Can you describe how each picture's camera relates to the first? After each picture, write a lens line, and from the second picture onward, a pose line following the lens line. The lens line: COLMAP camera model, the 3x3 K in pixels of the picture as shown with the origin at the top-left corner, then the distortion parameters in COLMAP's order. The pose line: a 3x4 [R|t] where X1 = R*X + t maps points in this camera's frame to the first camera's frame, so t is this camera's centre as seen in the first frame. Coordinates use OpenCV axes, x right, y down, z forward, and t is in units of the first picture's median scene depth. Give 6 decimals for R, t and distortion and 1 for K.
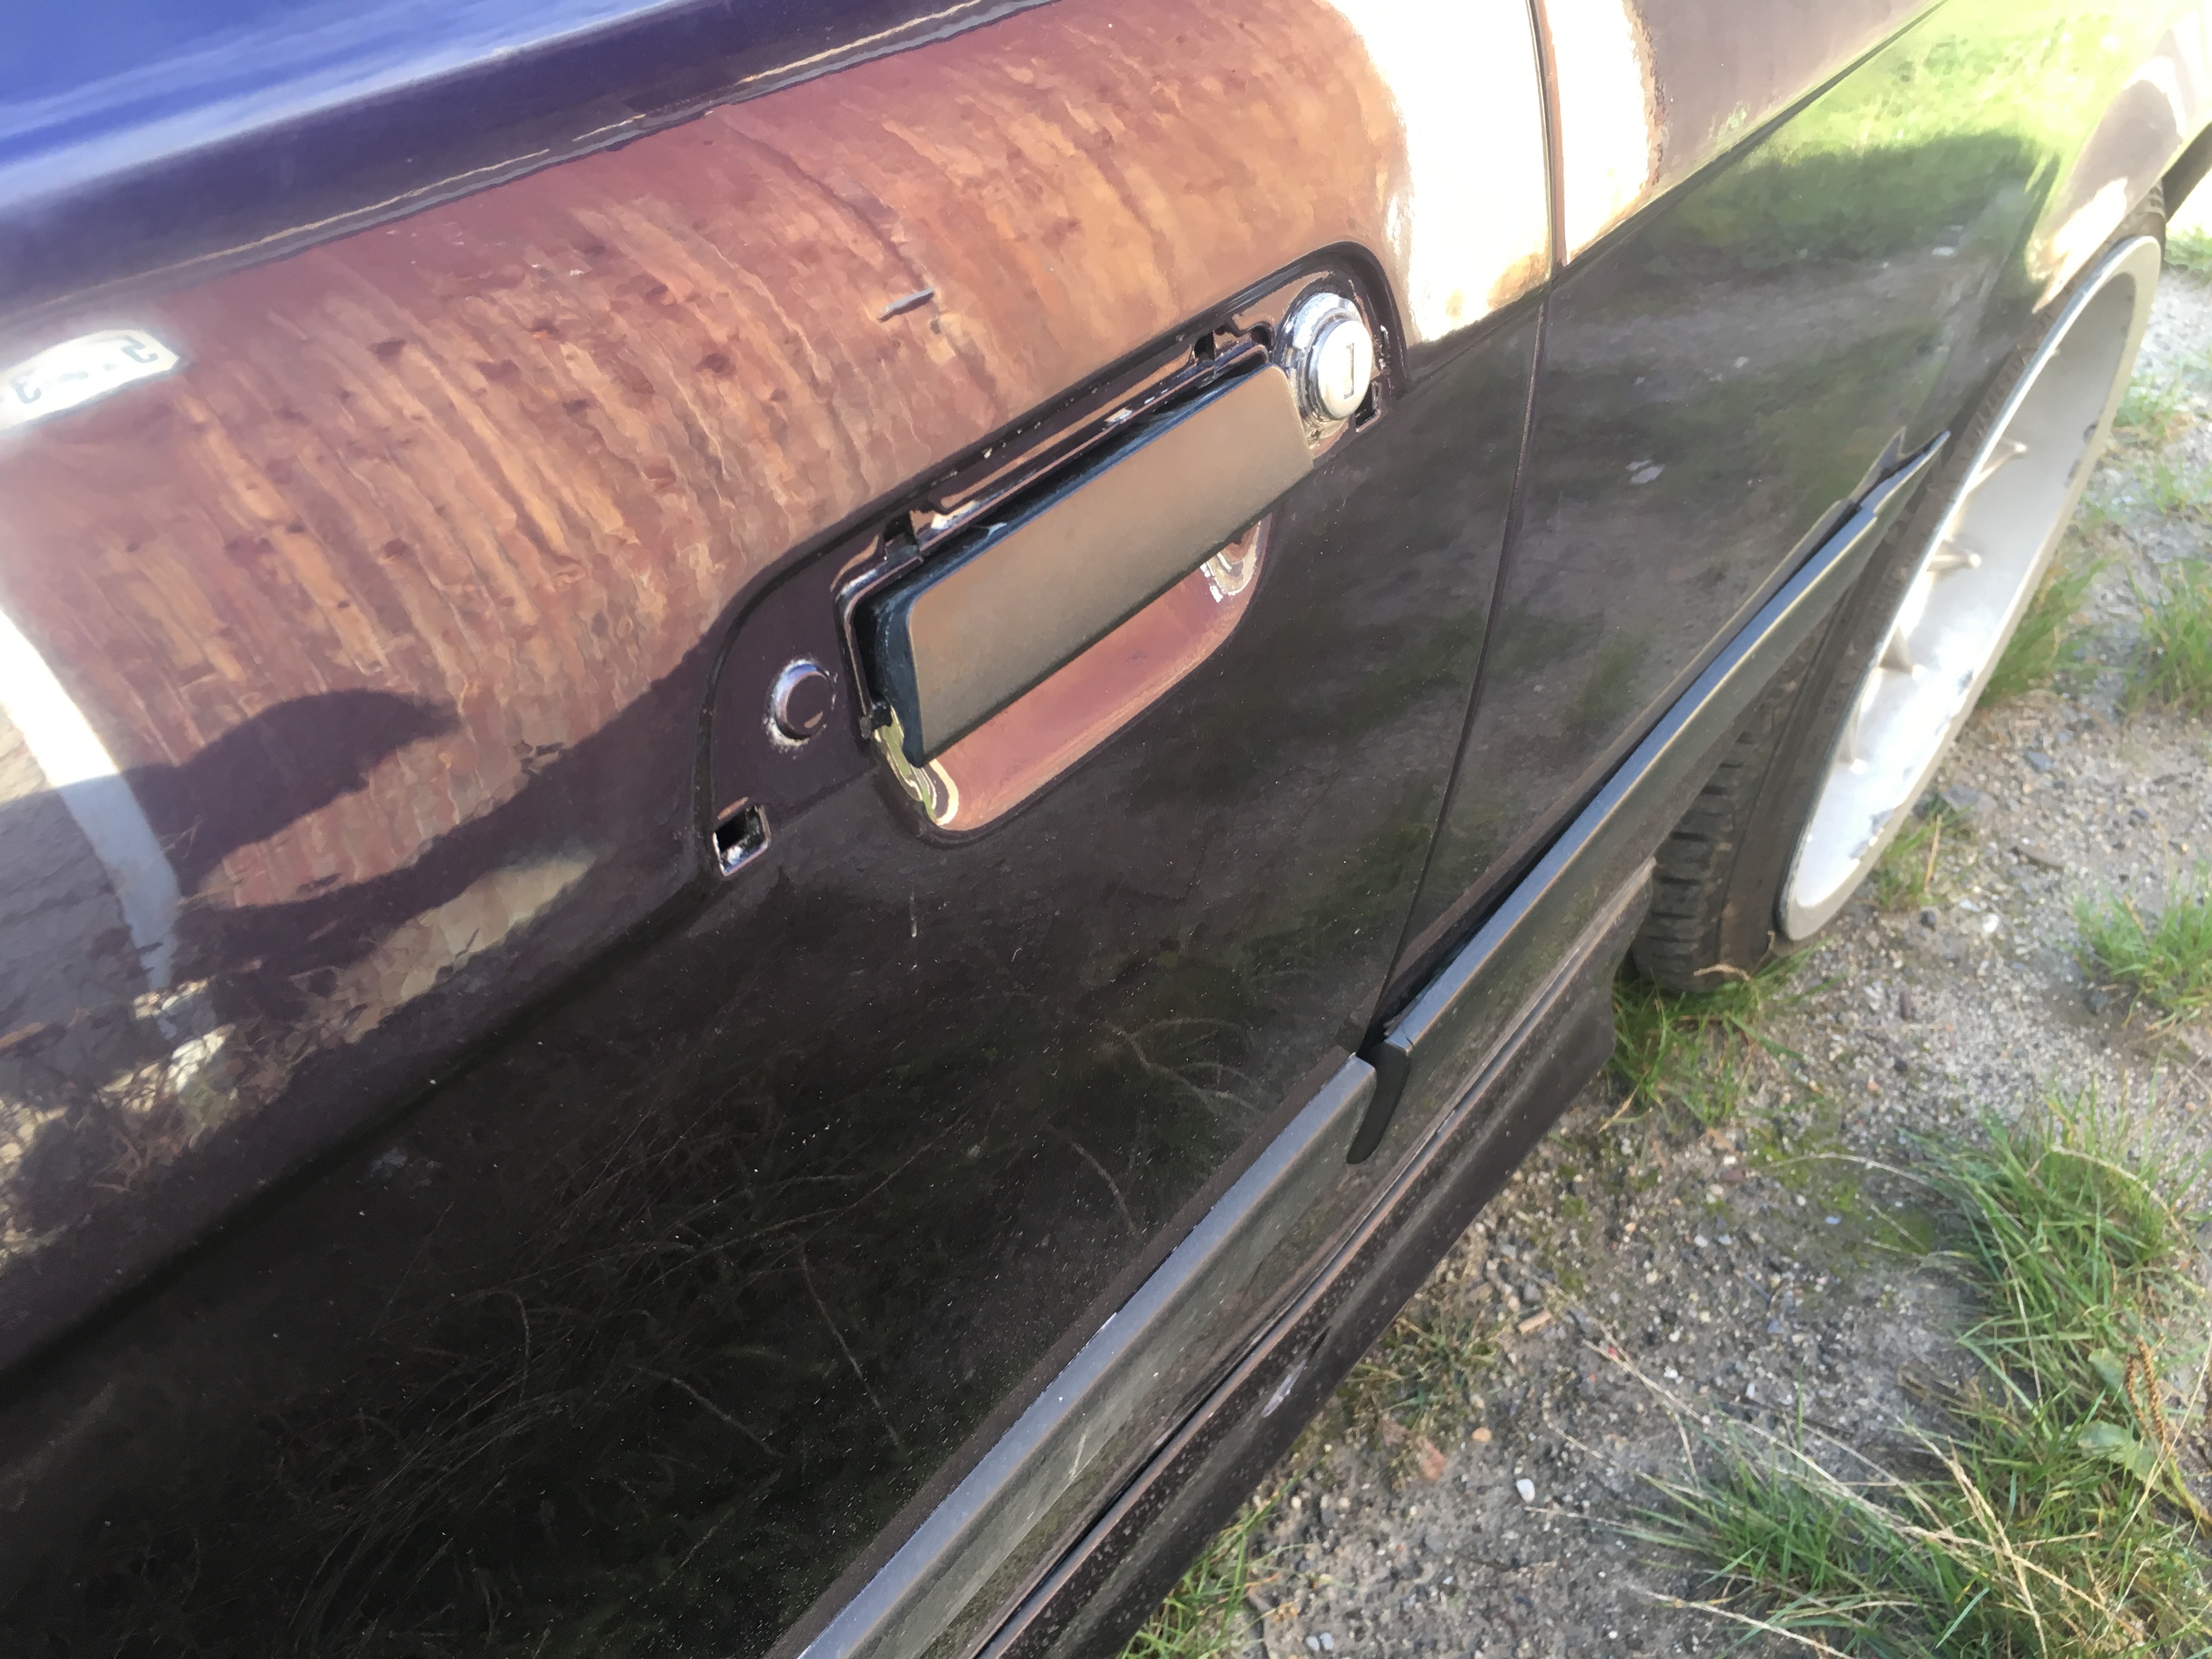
lens RADIAL K [[1893.2, 0, 1106.7], [0, 1893.2, 832.7], [0, 0, 1]] dist [0.071383, -0.100538]
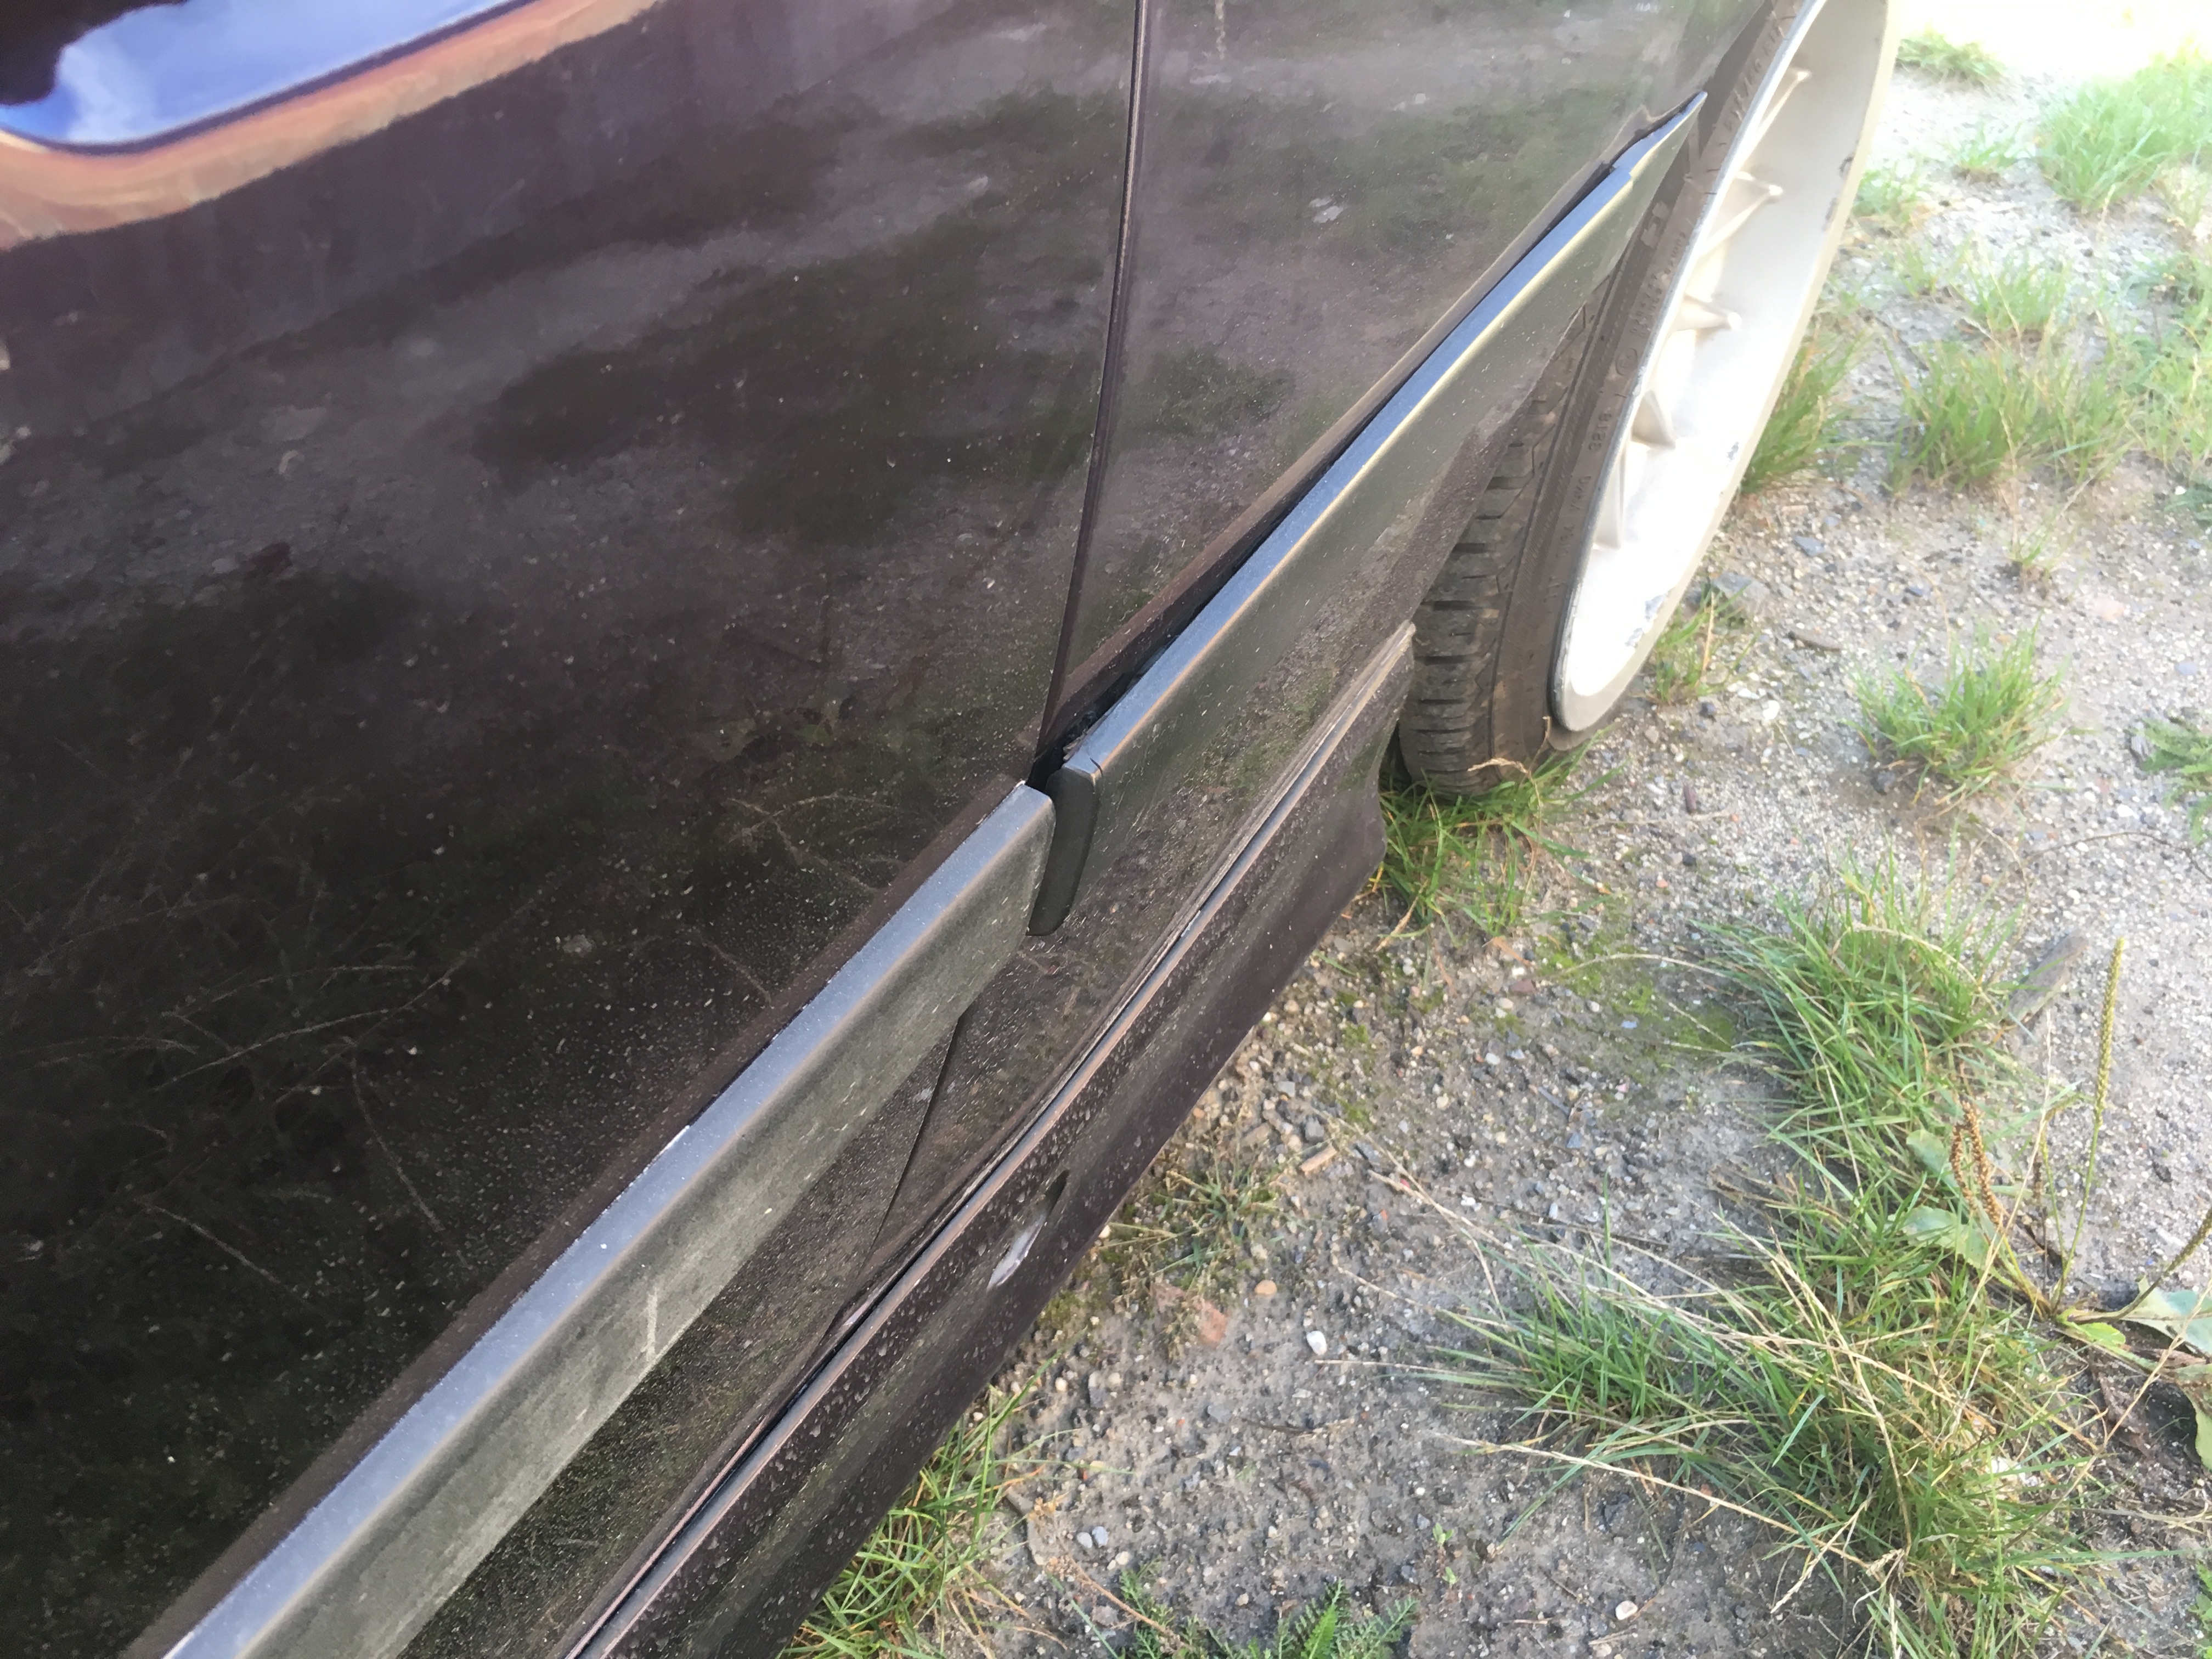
lens RADIAL K [[1893.2, 0, 1100.7], [0, 1893.2, 825.8], [0, 0, 1]] dist [0.071383, -0.100538]
pose [[0.992009, -0.075459, 0.101110, 0.044923], [0.071728, 0.996620, 0.040050, 0.057310], [-0.103790, -0.032477, 0.994069, 0.127980]]
